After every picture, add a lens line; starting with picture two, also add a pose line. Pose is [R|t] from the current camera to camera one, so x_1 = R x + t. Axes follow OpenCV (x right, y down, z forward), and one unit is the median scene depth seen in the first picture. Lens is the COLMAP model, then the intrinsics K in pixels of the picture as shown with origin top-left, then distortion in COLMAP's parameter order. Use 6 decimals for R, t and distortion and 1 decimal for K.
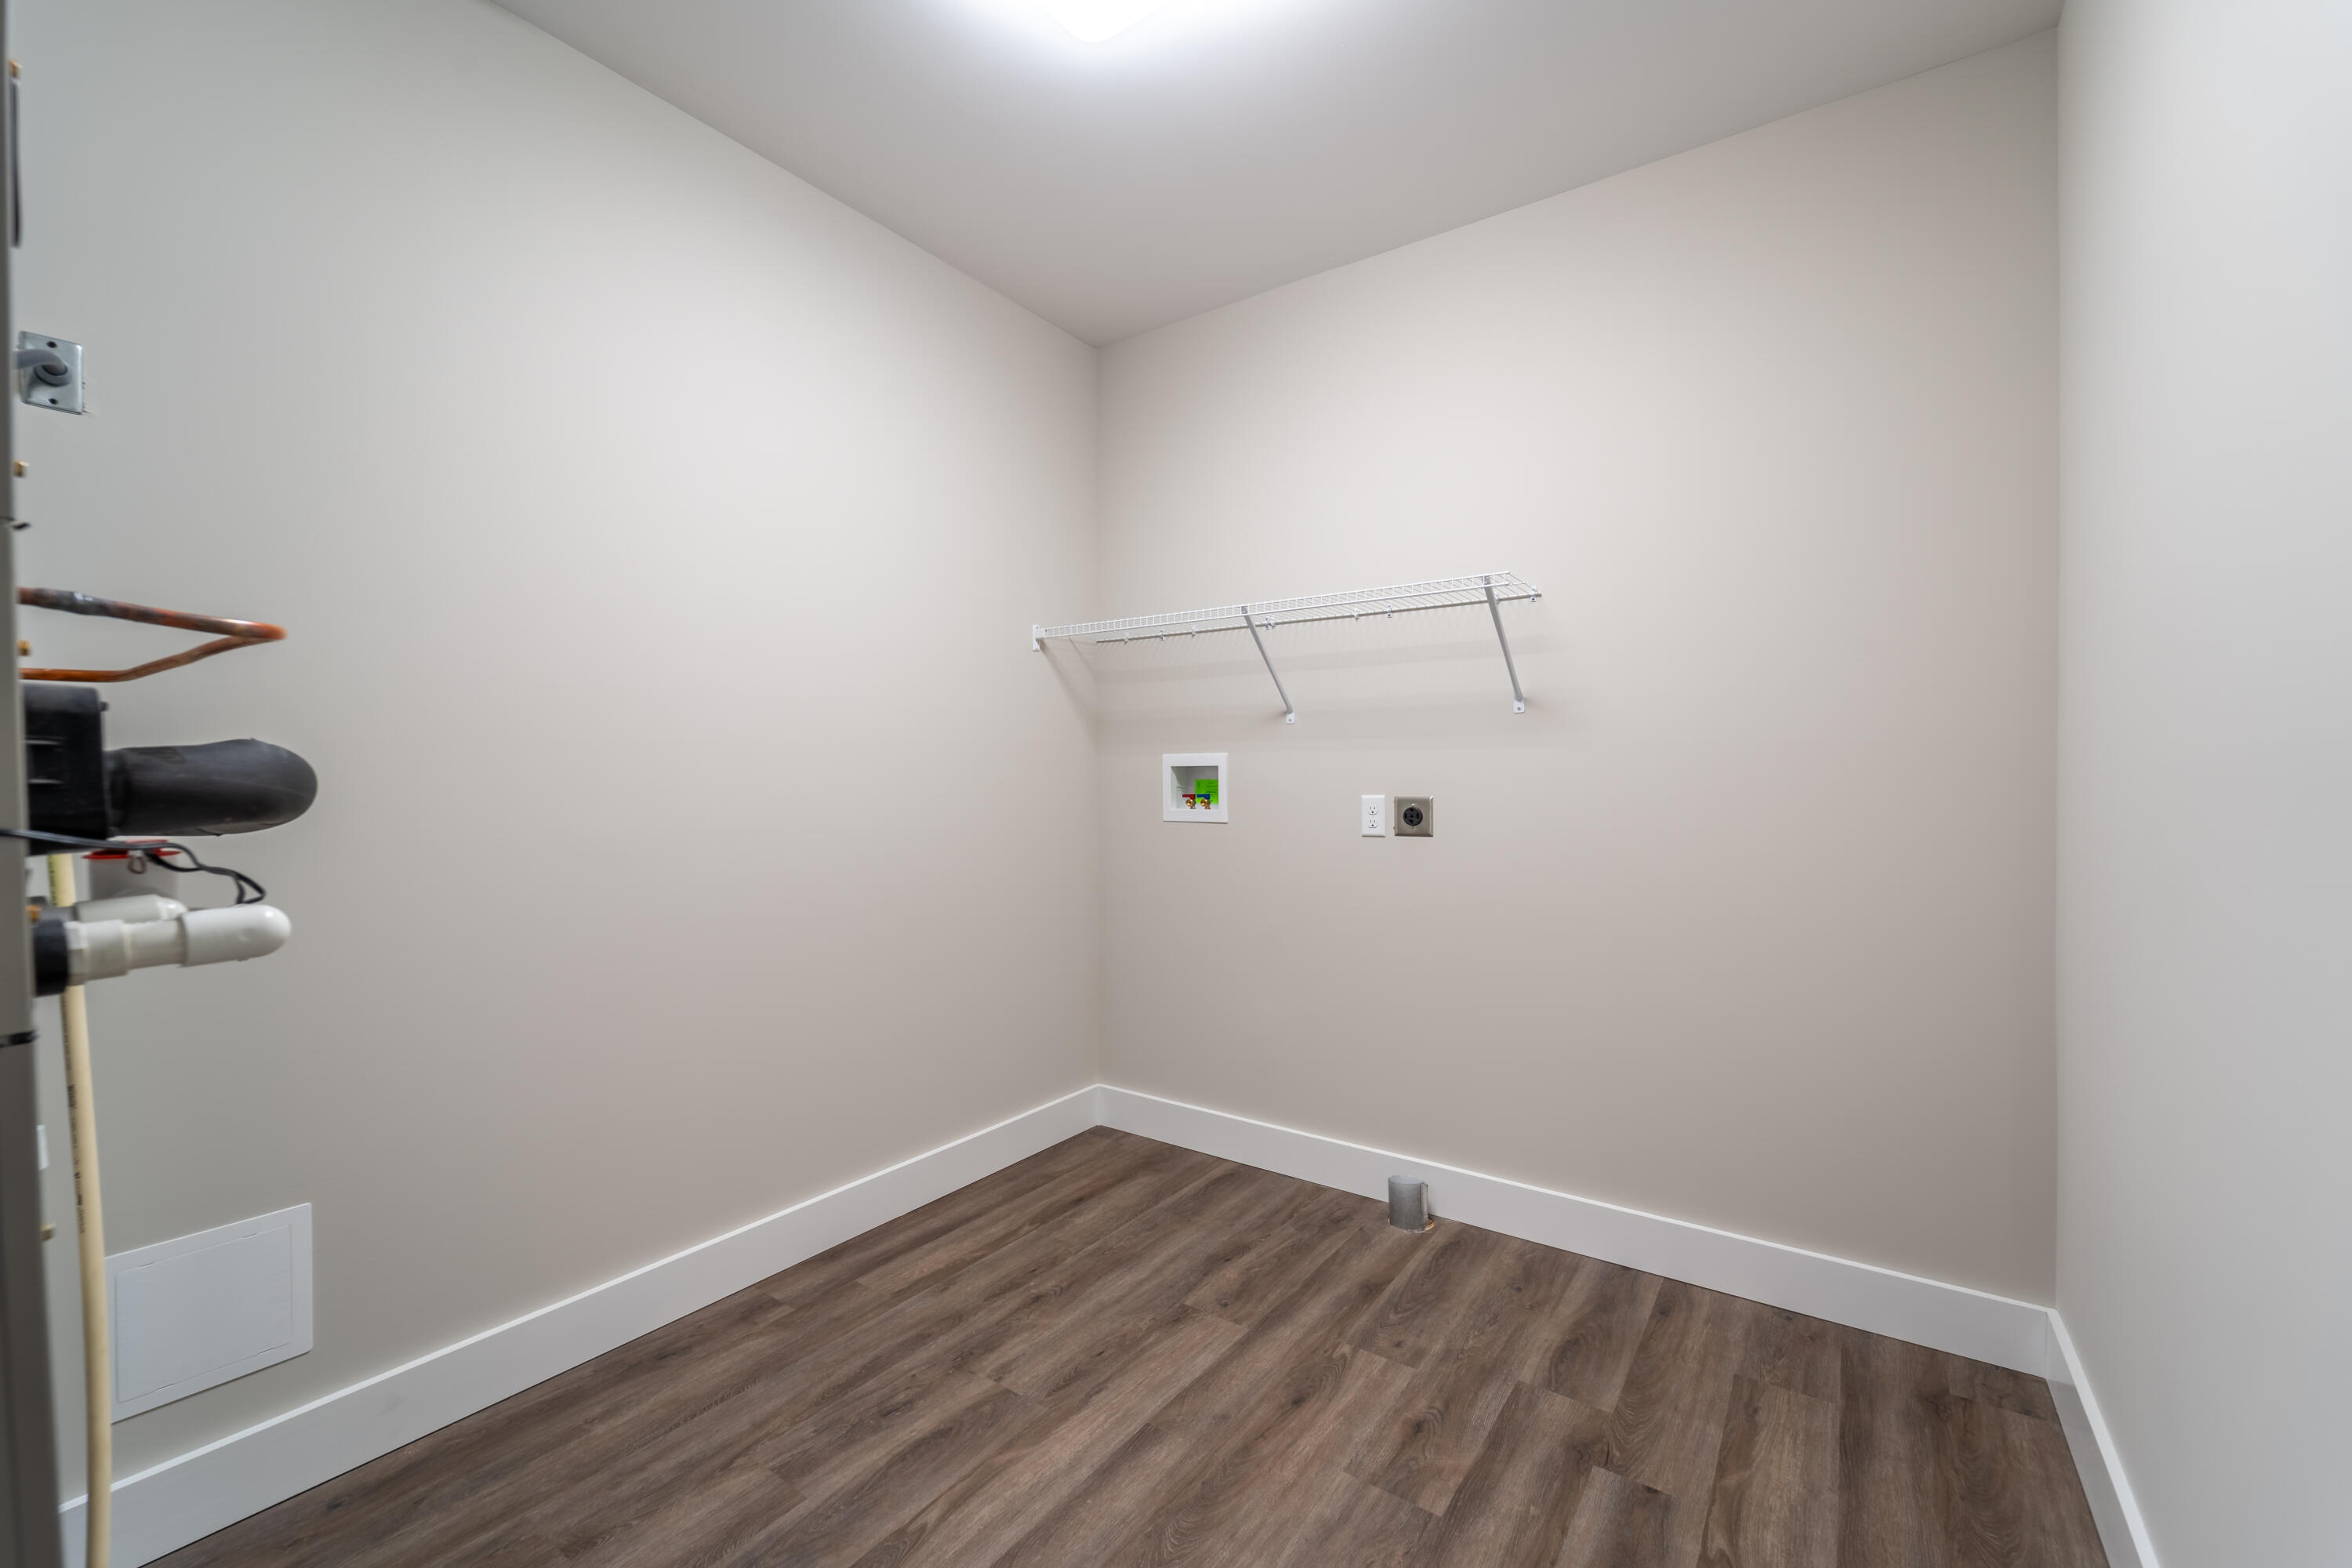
lens RADIAL K [[963.9, 0, 1183.5], [0, 963.9, 782.9], [0, 0, 1]] dist [0.008786, -0.004756]
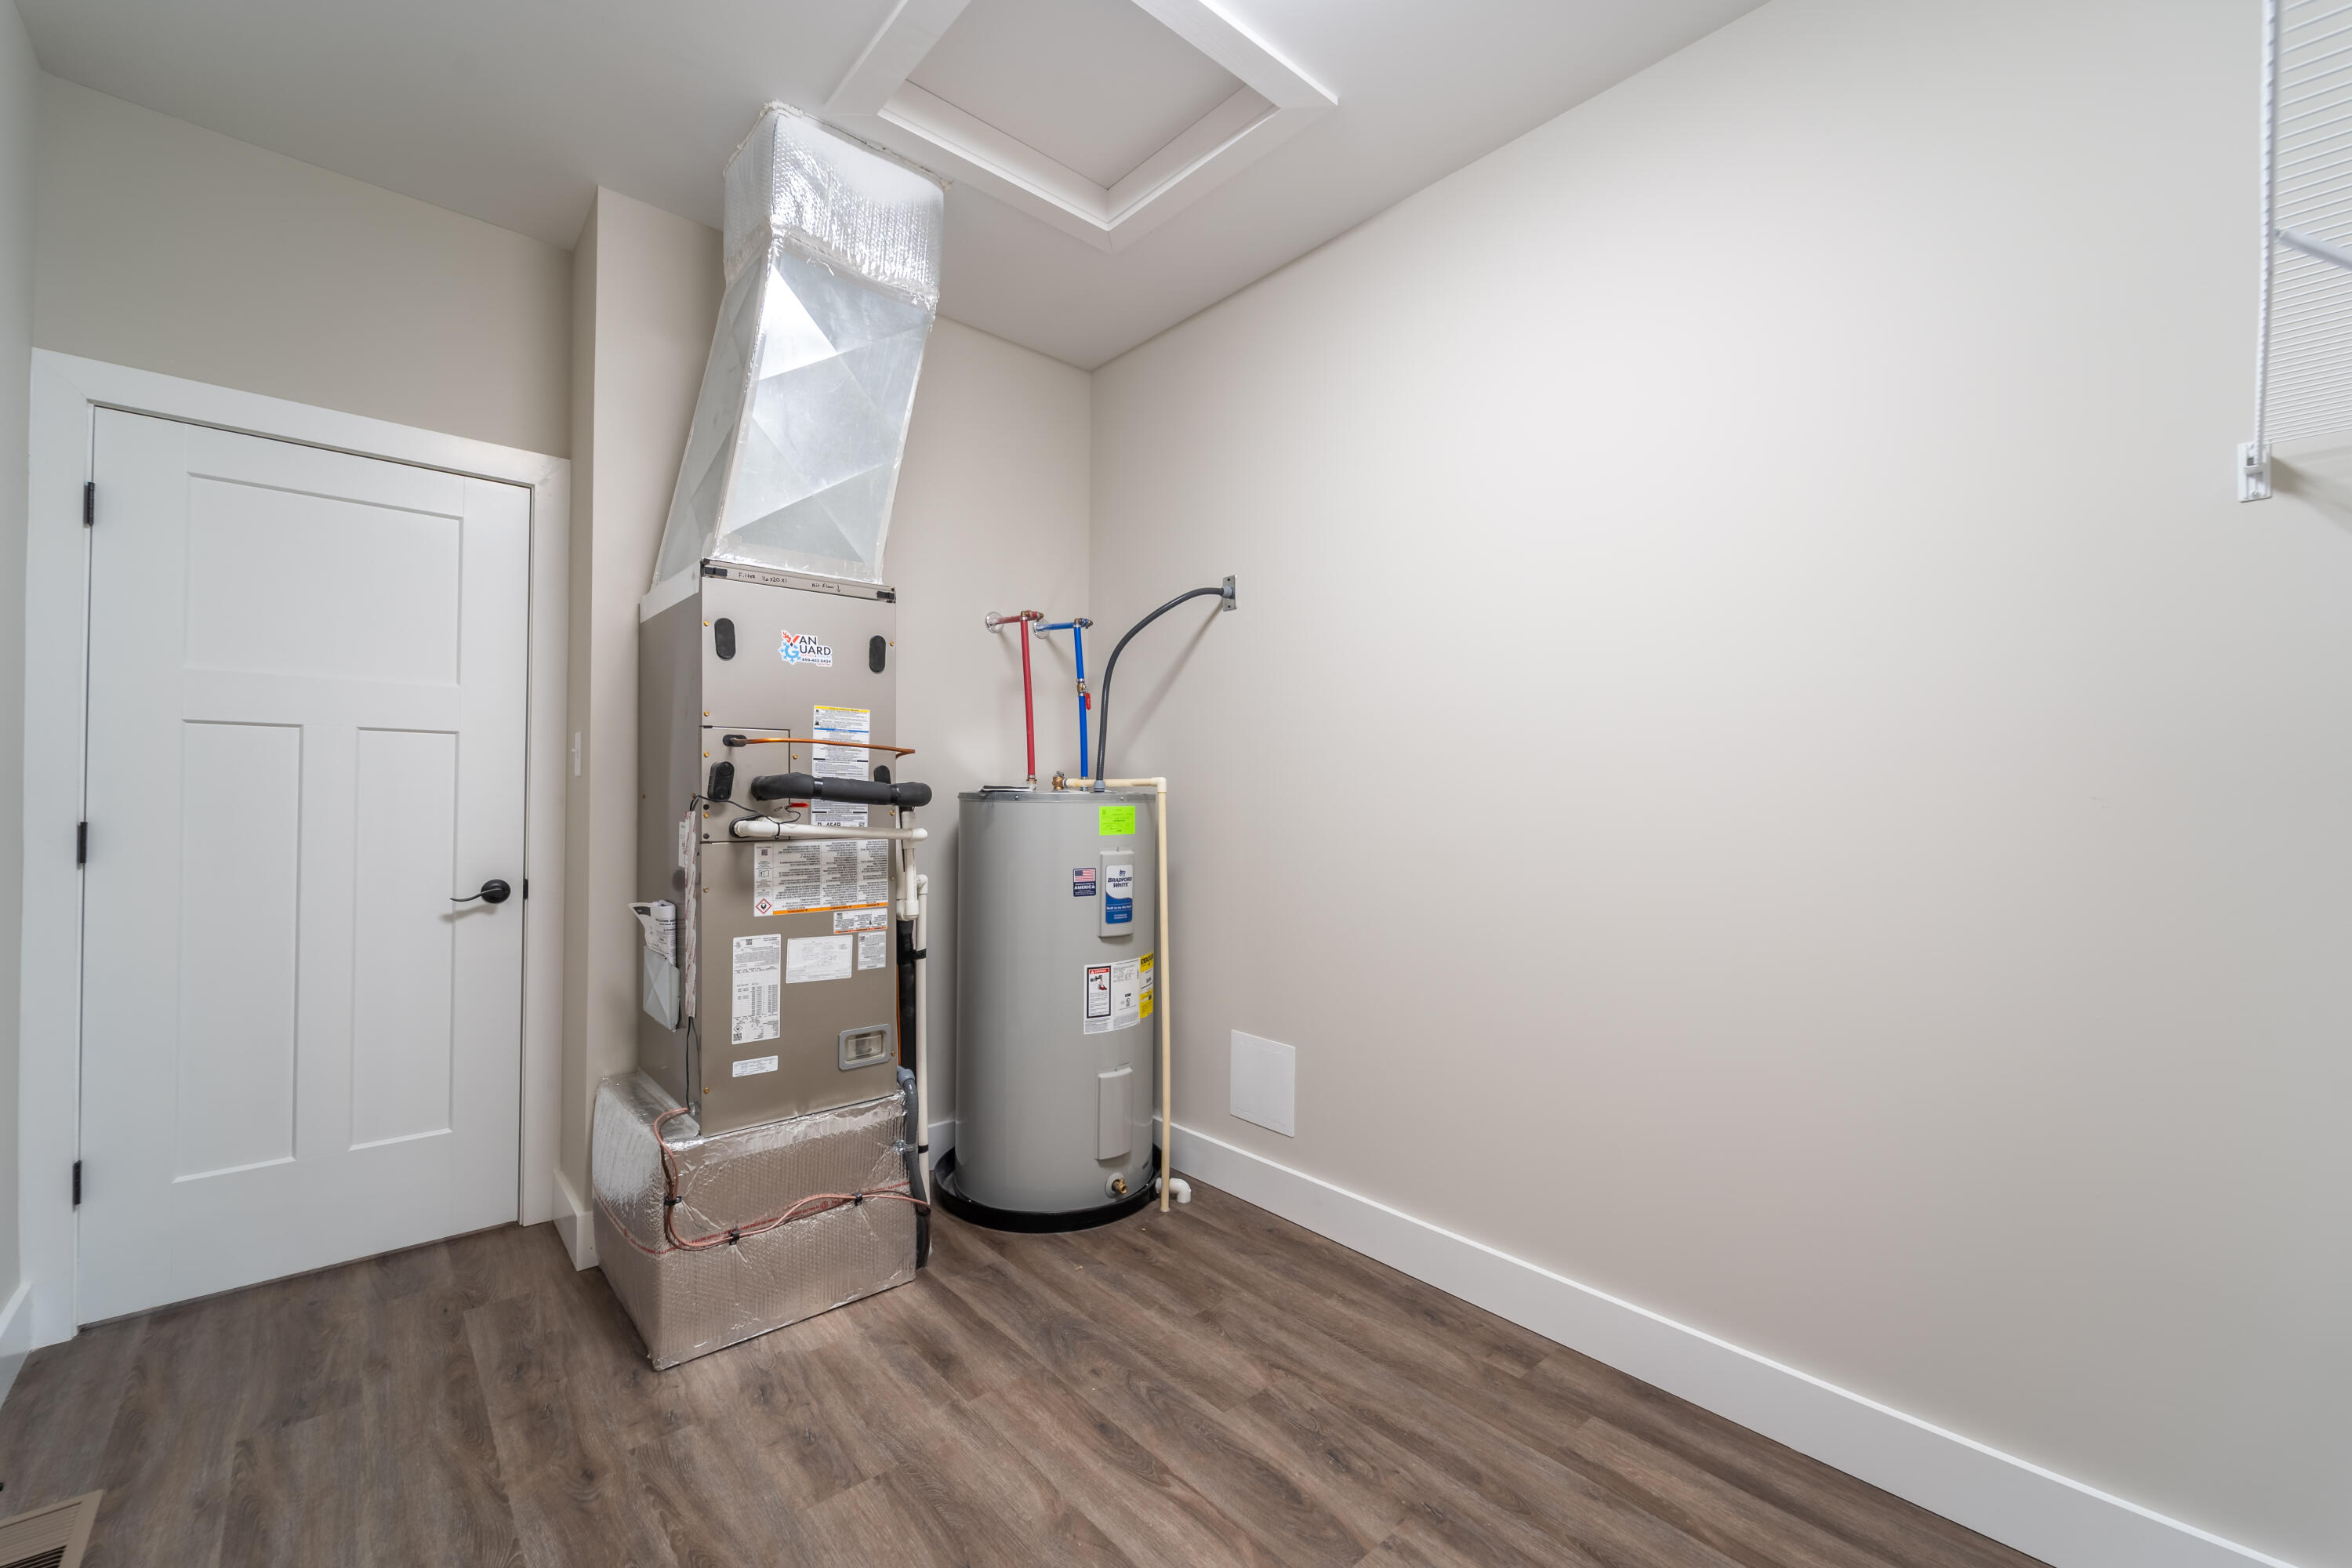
lens RADIAL K [[963.9, 0, 1187.1], [0, 963.9, 783.9], [0, 0, 1]] dist [0.008786, -0.004756]
pose [[-0.243790, -0.000832, -0.969828, 0.664818], [0.001483, 0.999998, -0.001231, -0.016362], [0.969827, -0.001739, -0.243789, 1.094928]]
